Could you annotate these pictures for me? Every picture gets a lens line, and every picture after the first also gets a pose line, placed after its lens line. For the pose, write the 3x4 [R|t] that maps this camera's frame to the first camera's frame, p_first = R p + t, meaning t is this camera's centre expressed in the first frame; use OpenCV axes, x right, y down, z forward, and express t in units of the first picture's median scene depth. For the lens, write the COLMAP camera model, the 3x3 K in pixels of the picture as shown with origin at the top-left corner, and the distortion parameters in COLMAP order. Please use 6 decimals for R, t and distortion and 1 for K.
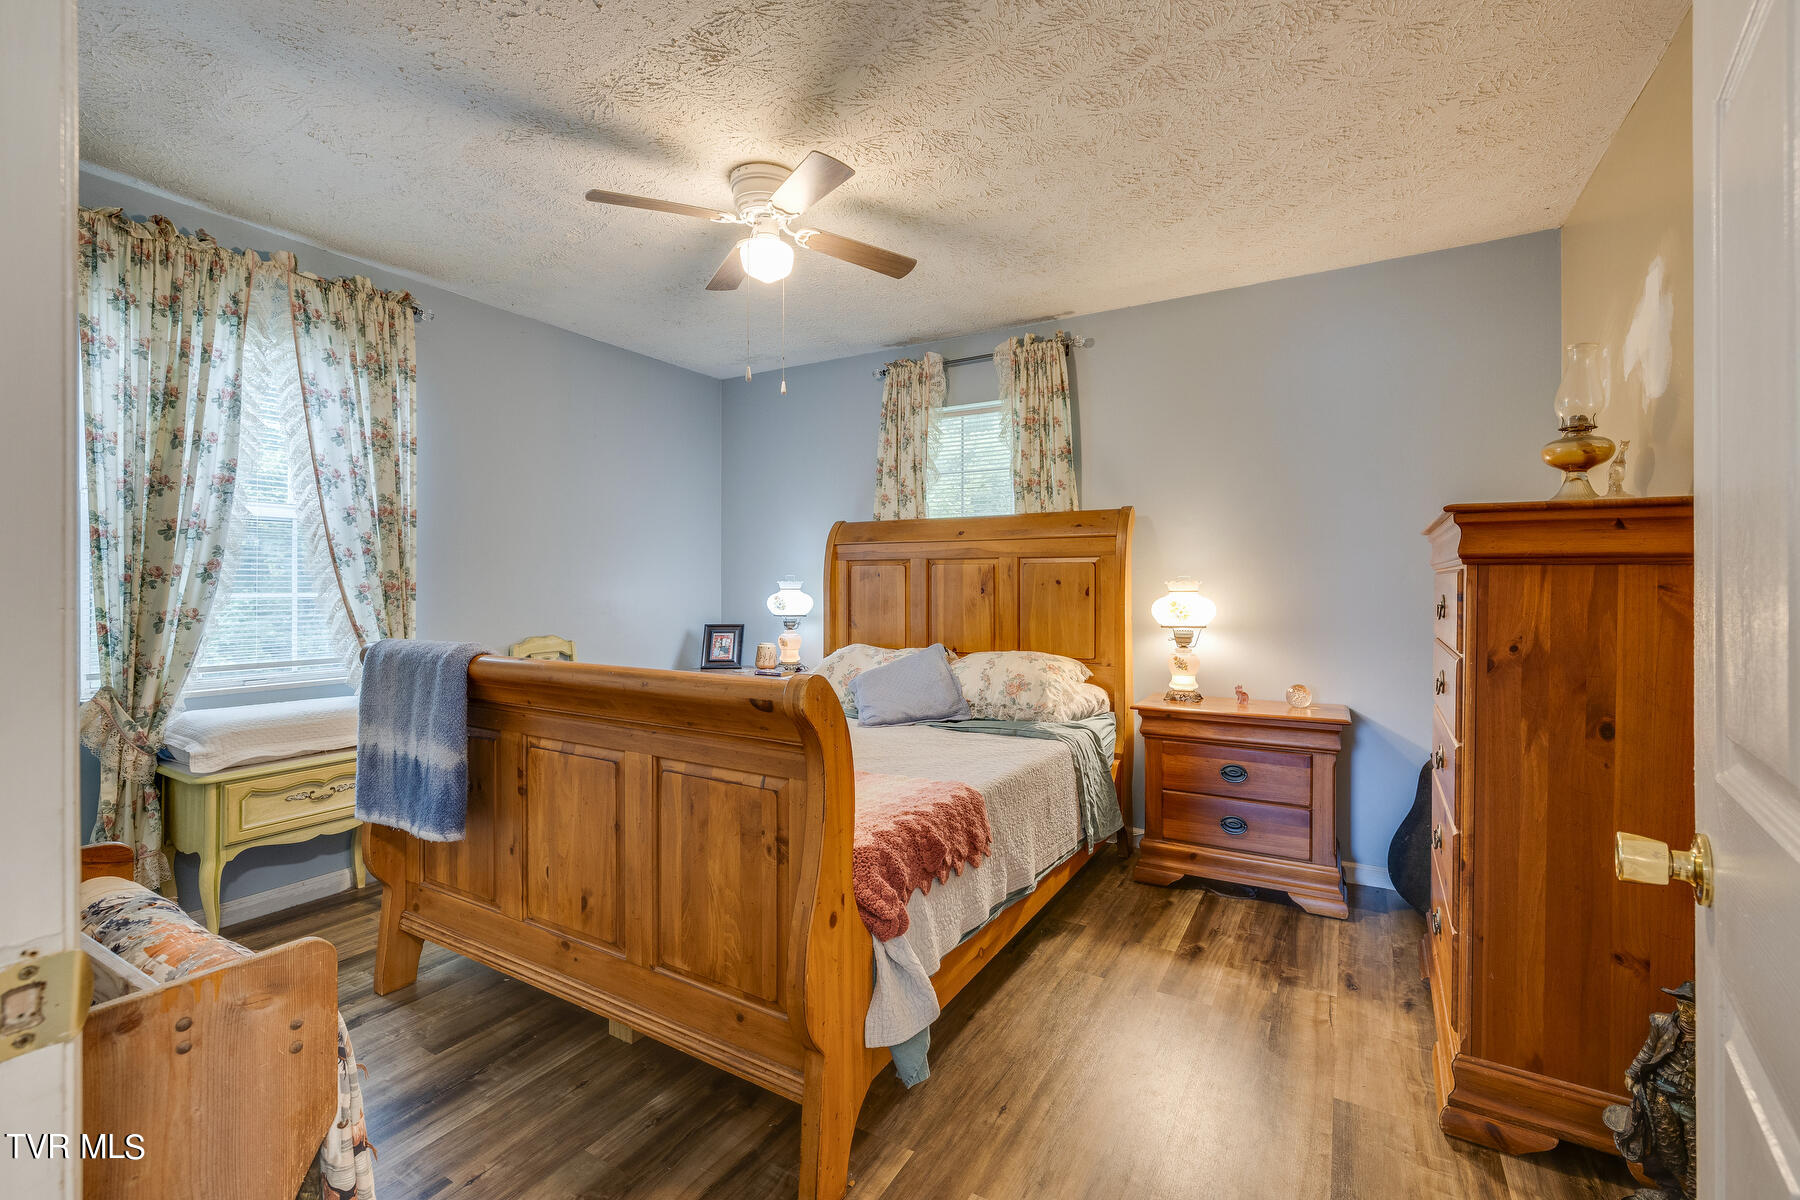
lens RADIAL K [[762.5, 0, 897.7], [0, 762.5, 592.5], [0, 0, 1]] dist [-0.000922, 0.000035]
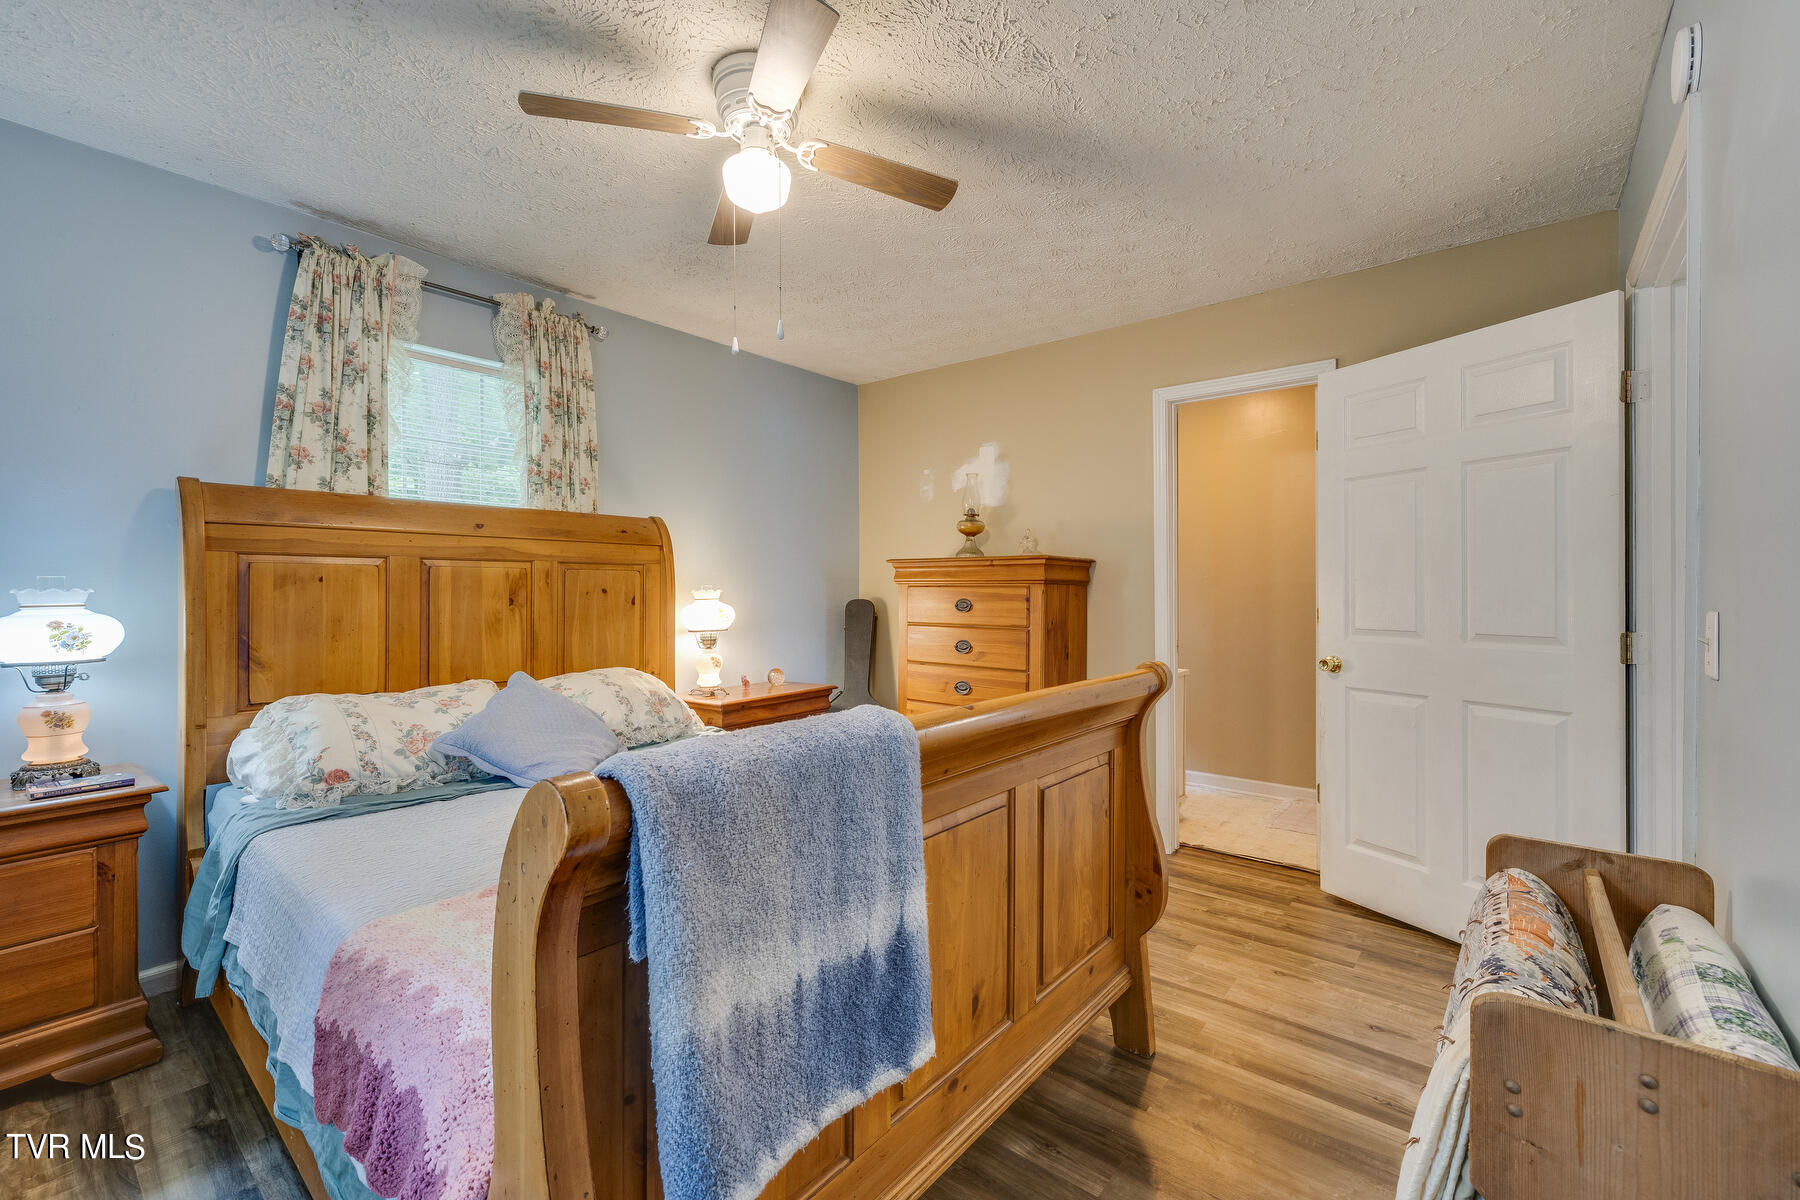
lens RADIAL K [[762.5, 0, 894.8], [0, 762.5, 590.9], [0, 0, 1]] dist [-0.000922, 0.000035]
pose [[0.147094, -0.004323, 0.989113, -0.615070], [0.008025, 0.999963, 0.003177, -0.012751], [-0.989090, 0.007470, 0.147123, 0.490780]]
